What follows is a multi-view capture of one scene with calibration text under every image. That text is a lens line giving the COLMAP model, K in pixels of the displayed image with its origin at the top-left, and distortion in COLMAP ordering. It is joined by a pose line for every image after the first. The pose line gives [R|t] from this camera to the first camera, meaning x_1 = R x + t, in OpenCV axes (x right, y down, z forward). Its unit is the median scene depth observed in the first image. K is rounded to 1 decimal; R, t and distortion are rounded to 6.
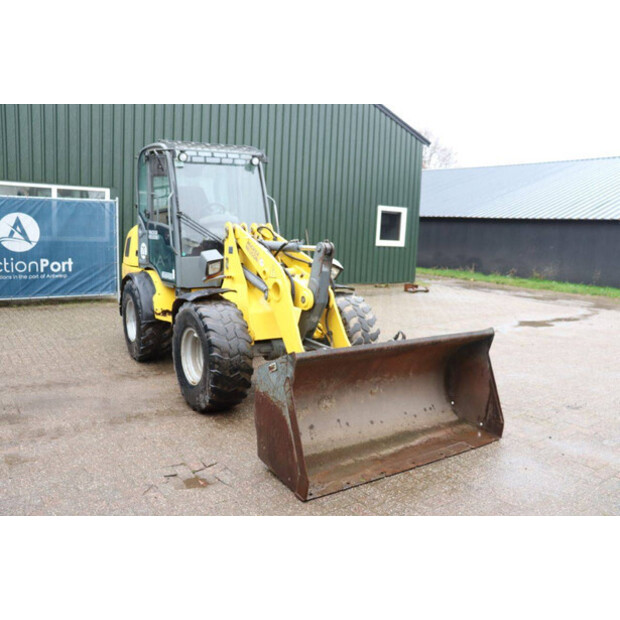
lens RADIAL K [[515.1, 0, 310.0], [0, 515.1, 310.0], [0, 0, 1]] dist [-0.091765, 0.001811]
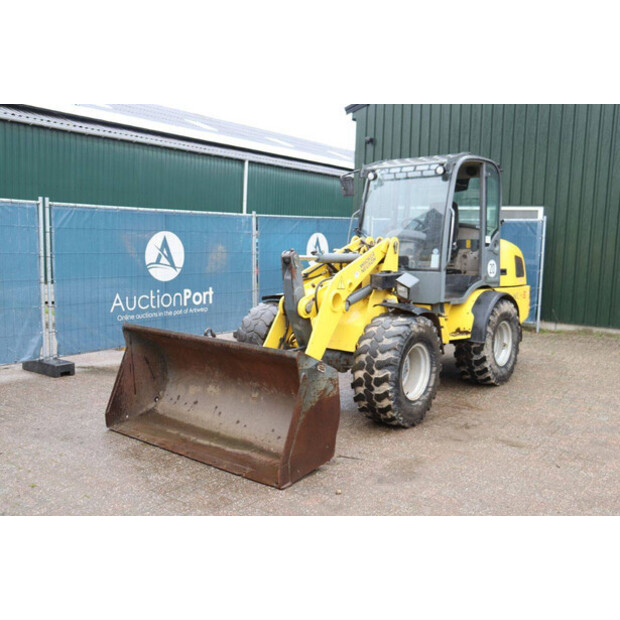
lens RADIAL K [[609.2, 0, 310.0], [0, 609.2, 310.0], [0, 0, 1]] dist [-0.024693, -0.013784]
pose [[0.323583, 0.079644, -0.942842, 1.043830], [-0.157075, 0.987147, 0.029479, -0.049019], [0.933071, 0.138558, 0.331934, 0.560668]]
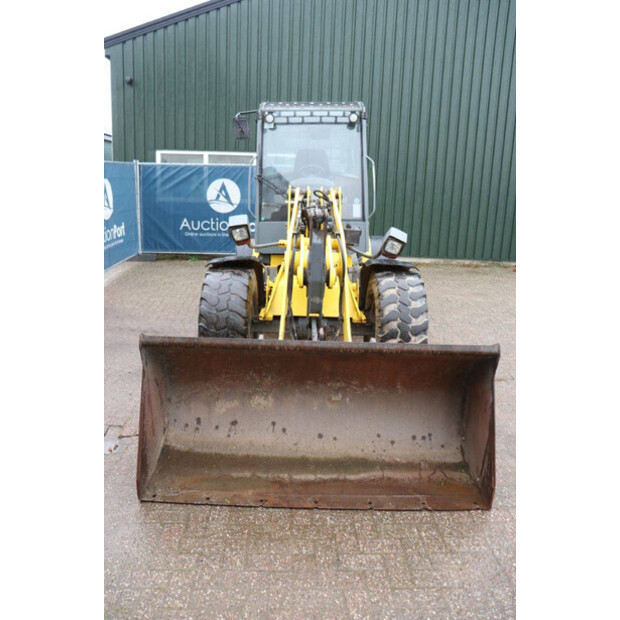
lens RADIAL K [[491.2, 0, 310.0], [0, 491.2, 310.0], [0, 0, 1]] dist [-0.105894, 0.004044]
pose [[0.835754, 0.125306, -0.534616, 0.393882], [-0.086223, 0.991484, 0.097598, -0.039359], [0.542293, -0.035471, 0.839441, 0.286692]]
